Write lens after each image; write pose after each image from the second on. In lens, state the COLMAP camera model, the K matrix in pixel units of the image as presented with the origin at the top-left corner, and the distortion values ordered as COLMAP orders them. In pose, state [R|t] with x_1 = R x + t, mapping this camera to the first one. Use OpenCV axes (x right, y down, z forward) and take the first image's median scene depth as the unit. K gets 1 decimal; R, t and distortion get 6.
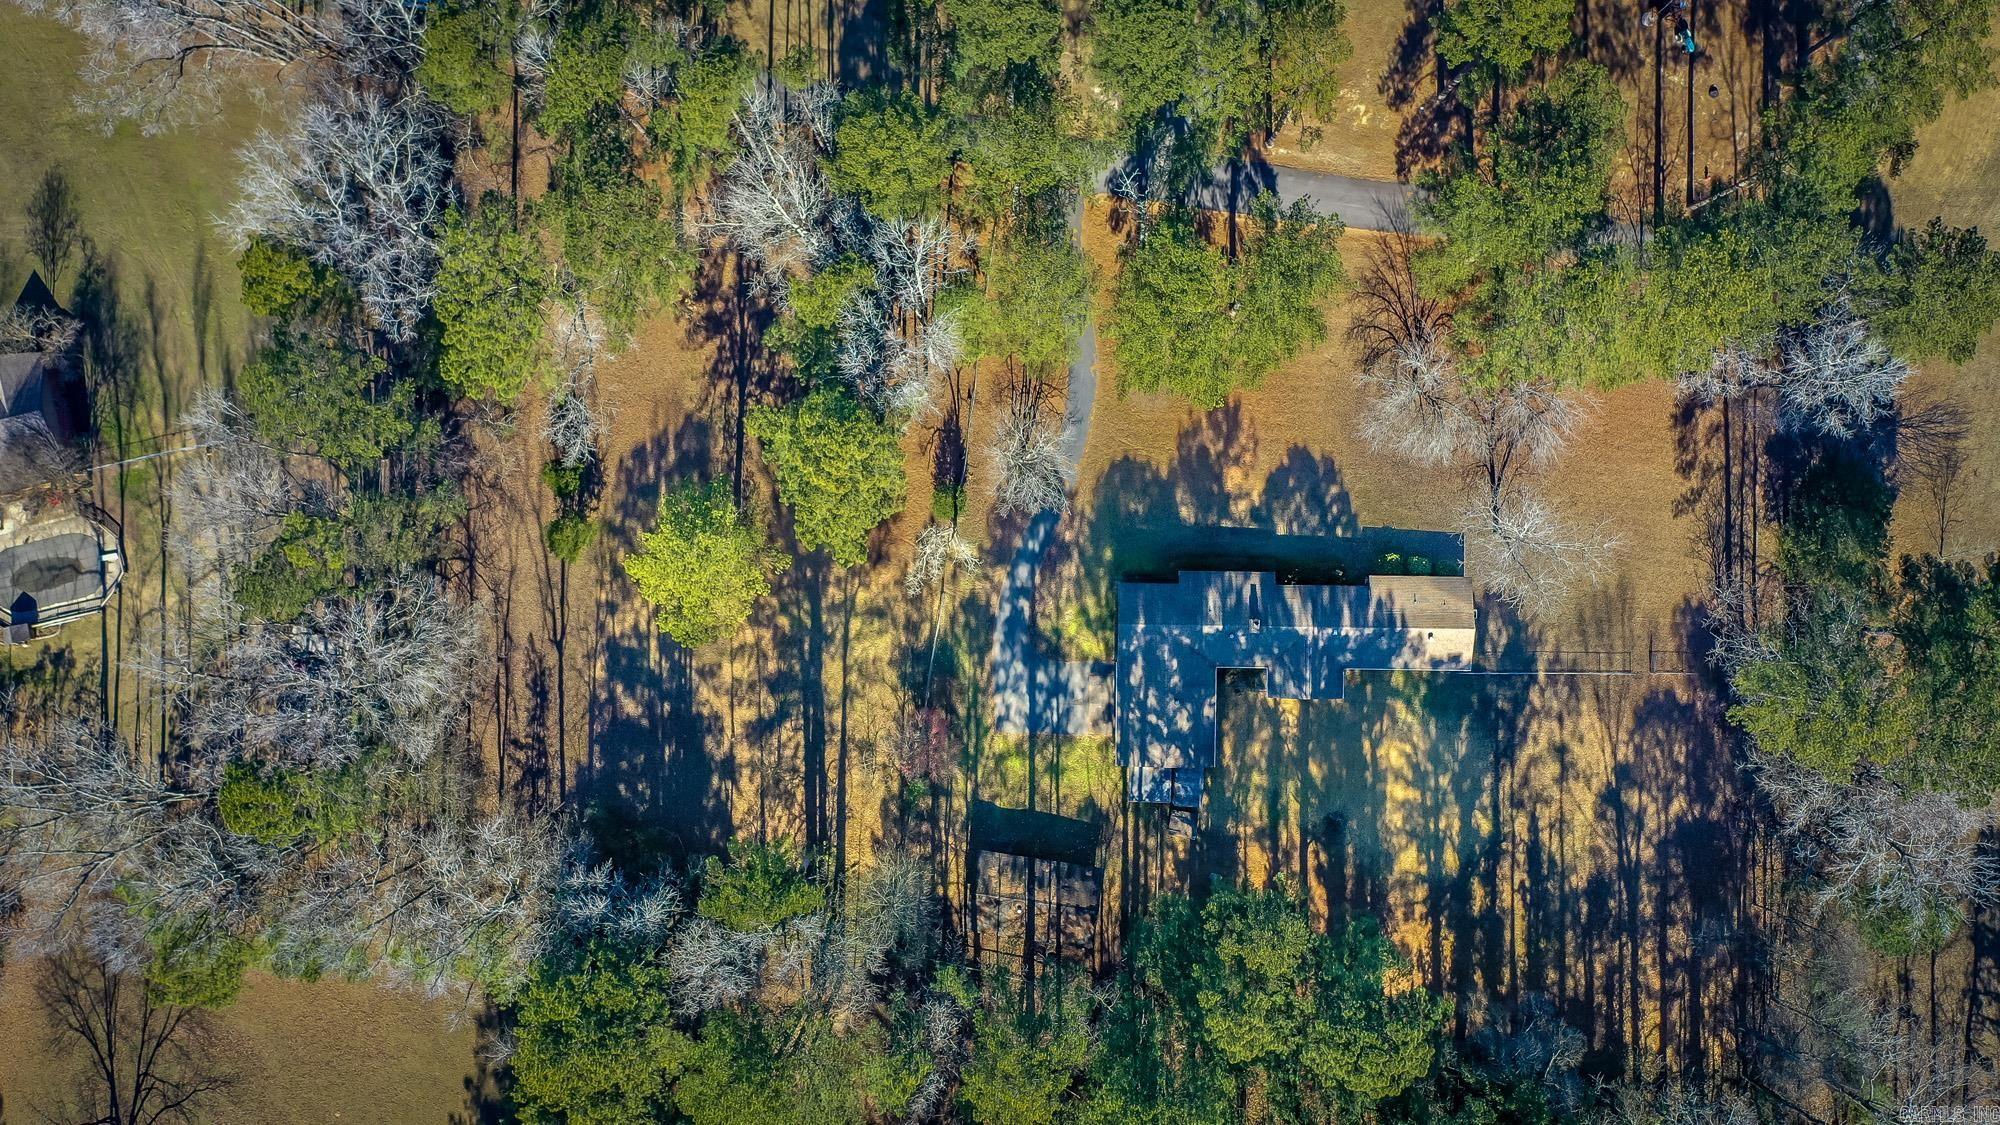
lens RADIAL K [[1574.5, 0, 990.3], [0, 1574.5, 560.4], [0, 0, 1]] dist [-0.004675, 0.004579]
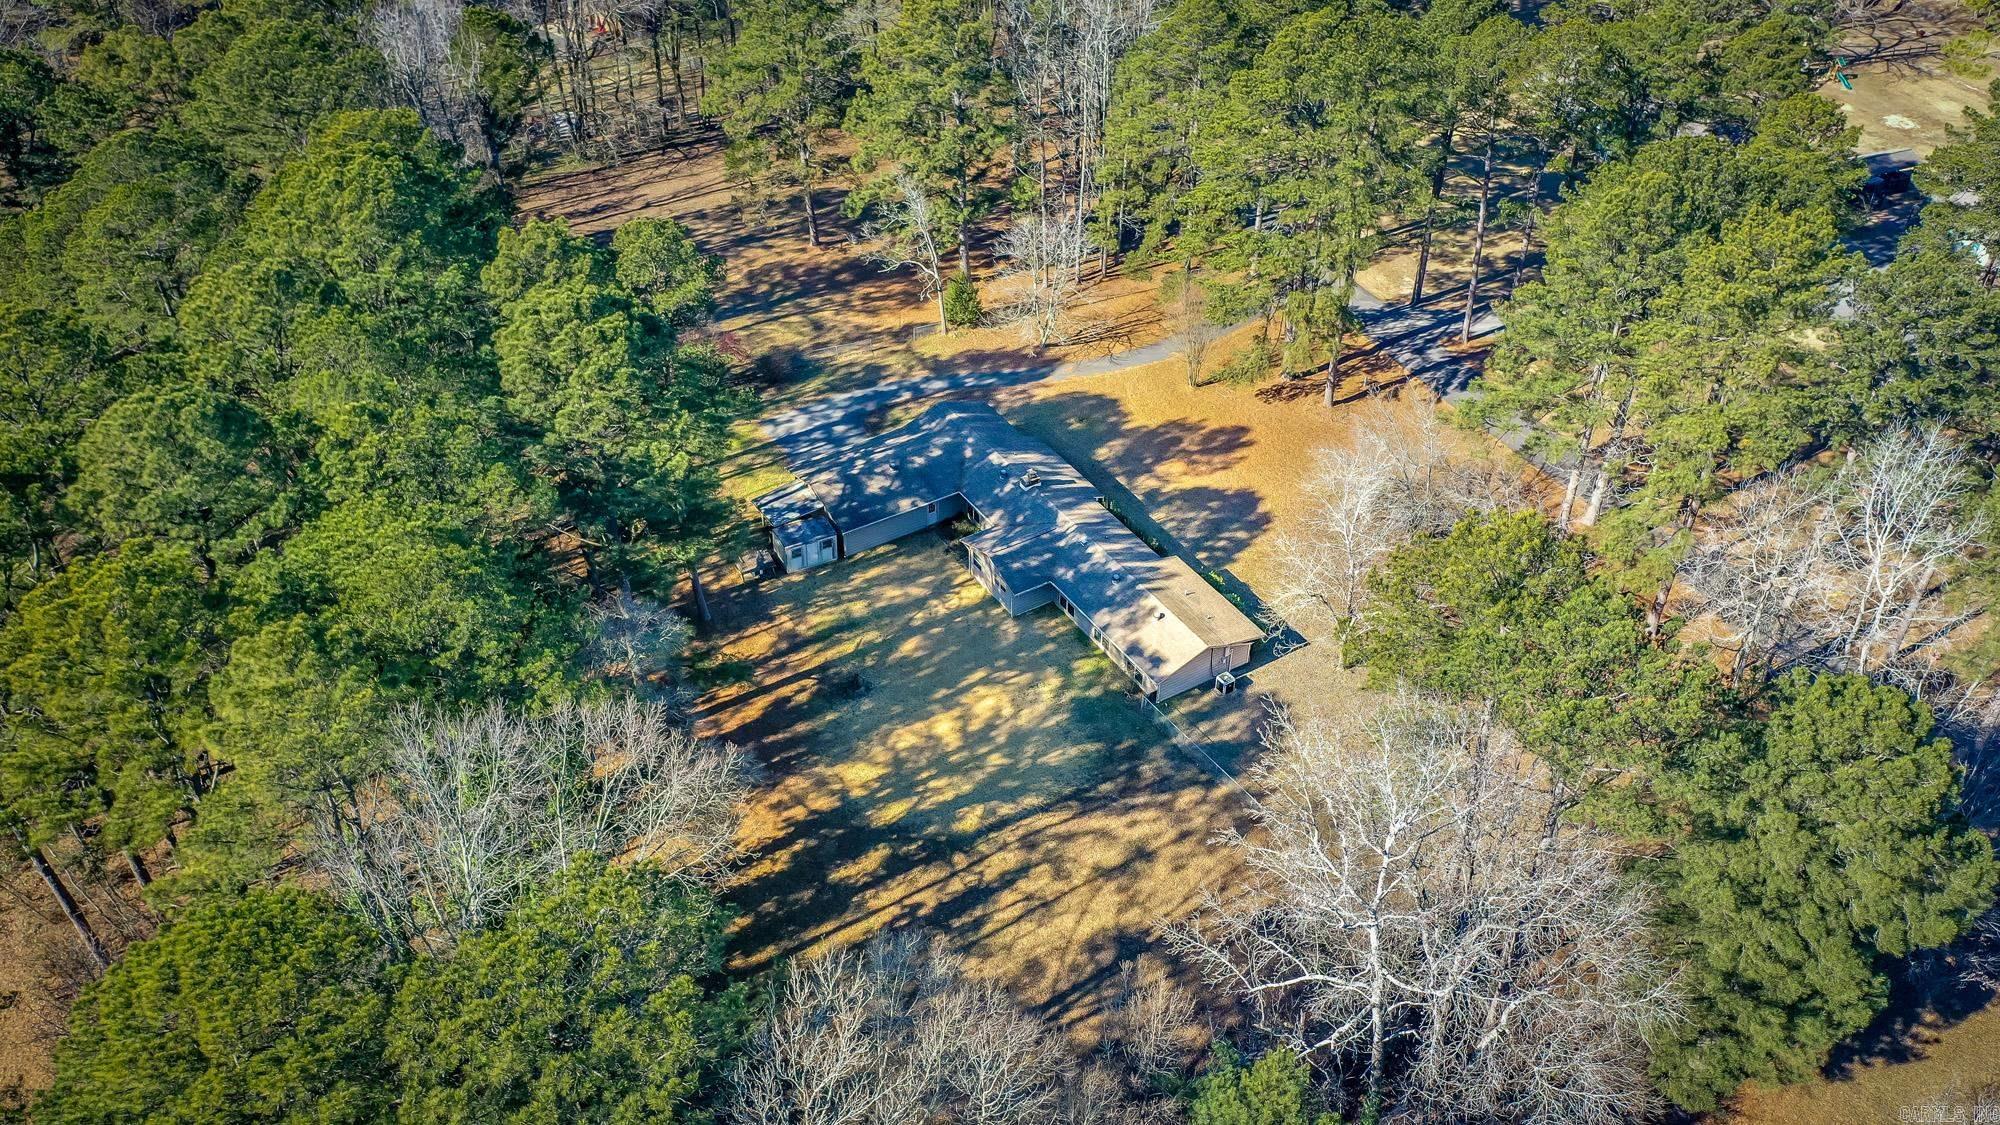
lens RADIAL K [[1574.5, 0, 990.3], [0, 1574.5, 560.4], [0, 0, 1]] dist [-0.004675, 0.004579]
pose [[0.536067, 0.538022, -0.650511, 0.657670], [-0.844112, 0.332158, -0.420887, 0.382965], [-0.010374, 0.774728, 0.632210, 0.532906]]
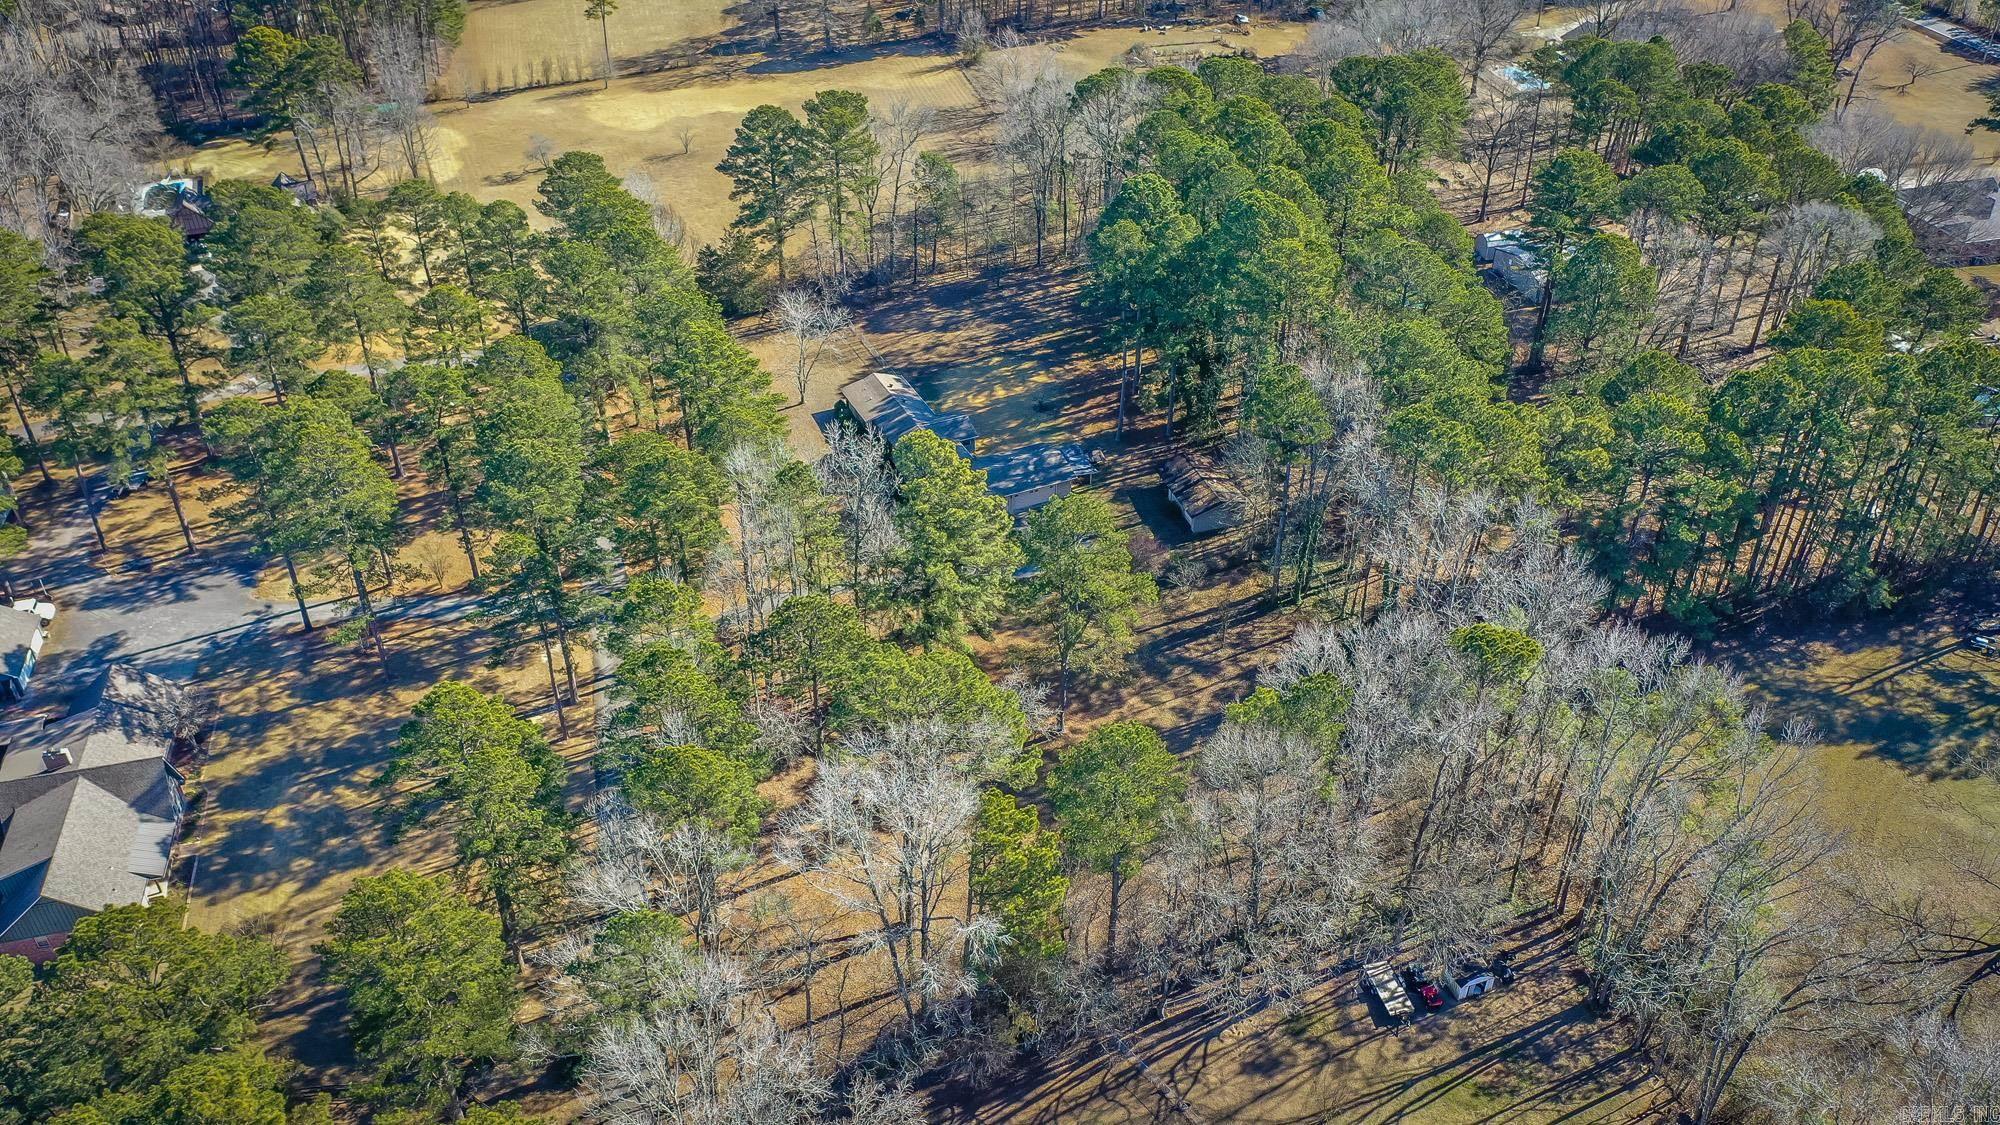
lens RADIAL K [[1602.3, 0, 1000.0], [0, 1602.3, 562.5], [0, 0, 1]] dist [0.001083, 0.001899]
pose [[-0.431909, -0.499647, 0.750871, -0.890024], [0.901734, -0.255982, 0.348351, -0.390496], [0.018156, 0.827542, 0.561110, 0.322369]]
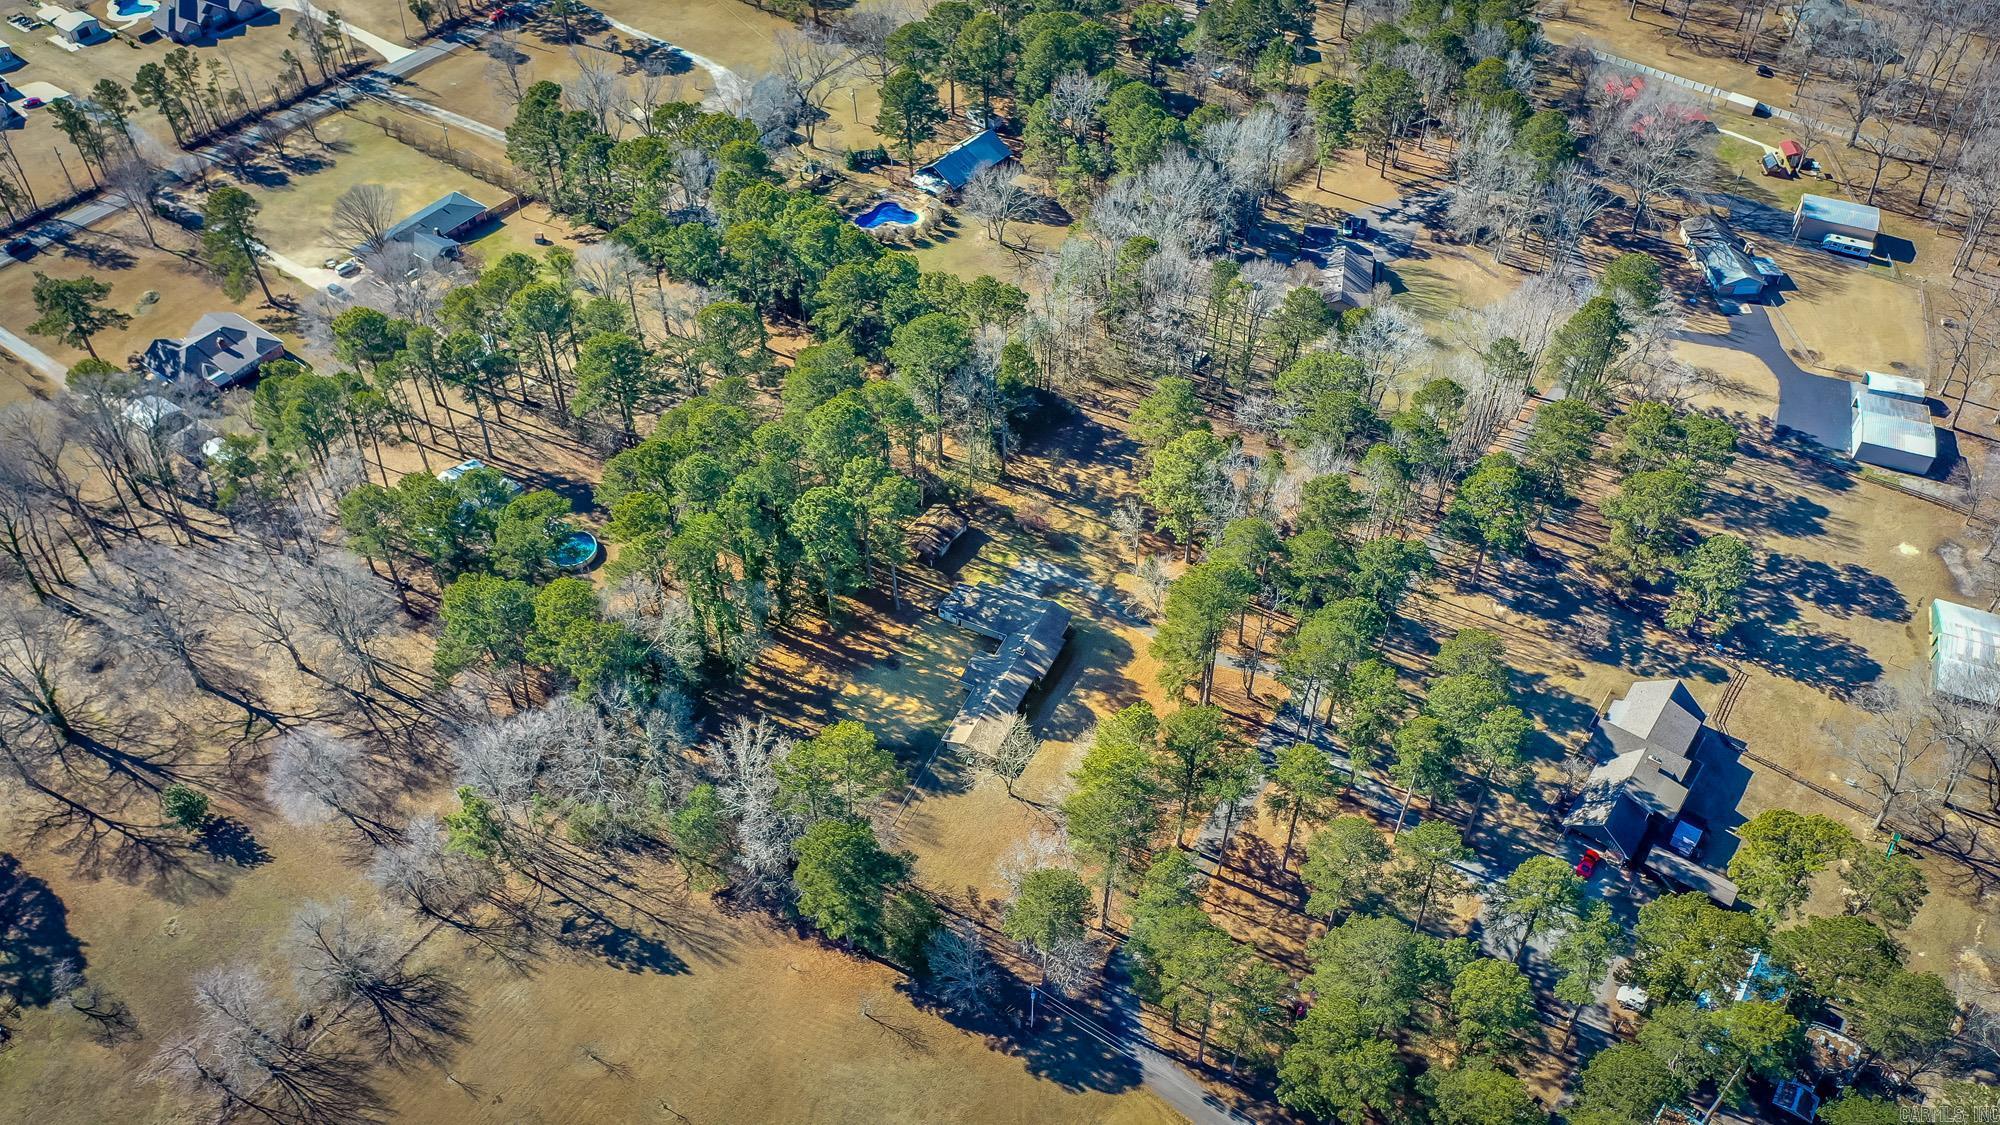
lens RADIAL K [[1595.0, 0, 1003.9], [0, 1595.0, 559.5], [0, 0, 1]] dist [-0.000292, 0.013813]
pose [[-0.414397, 0.659275, -0.627401, 1.178222], [-0.910096, -0.300061, 0.285812, -0.404946], [0.000170, 0.689435, 0.724348, -0.335231]]
